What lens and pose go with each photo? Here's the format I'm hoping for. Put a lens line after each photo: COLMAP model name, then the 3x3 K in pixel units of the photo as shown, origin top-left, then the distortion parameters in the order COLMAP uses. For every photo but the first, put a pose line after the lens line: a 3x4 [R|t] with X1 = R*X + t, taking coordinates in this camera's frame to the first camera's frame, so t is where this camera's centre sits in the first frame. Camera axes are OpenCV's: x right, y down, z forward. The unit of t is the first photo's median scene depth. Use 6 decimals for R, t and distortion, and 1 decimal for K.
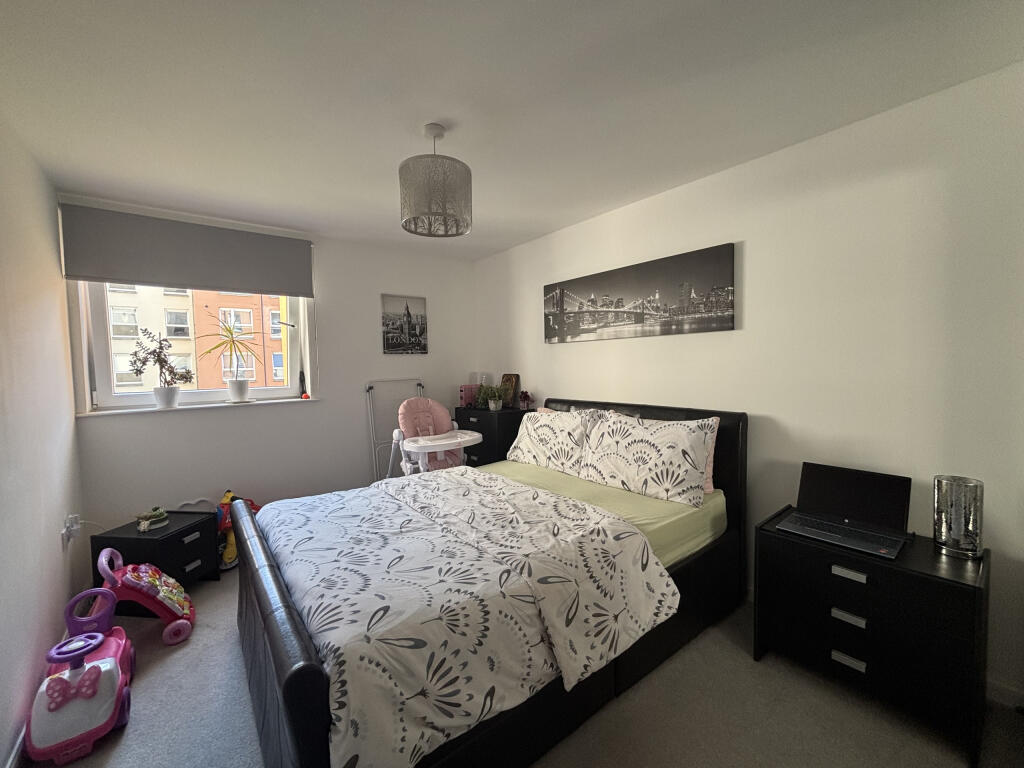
lens RADIAL K [[414.0, 0, 510.3], [0, 414.0, 383.1], [0, 0, 1]] dist [0.003698, 0.000439]
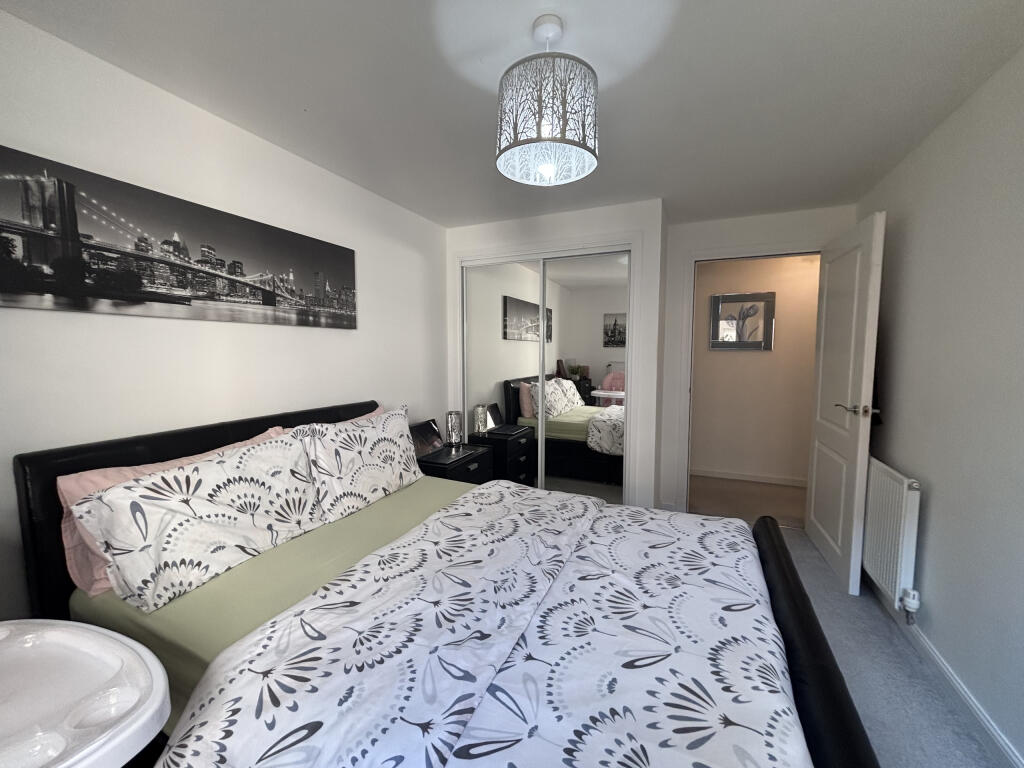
lens RADIAL K [[414.0, 0, 510.3], [0, 414.0, 383.1], [0, 0, 1]] dist [0.003698, 0.000439]
pose [[-0.454720, -0.048416, 0.889318, -0.563397], [0.051542, 0.995417, 0.080547, -0.045076], [-0.889142, 0.082463, -0.450140, 0.988134]]
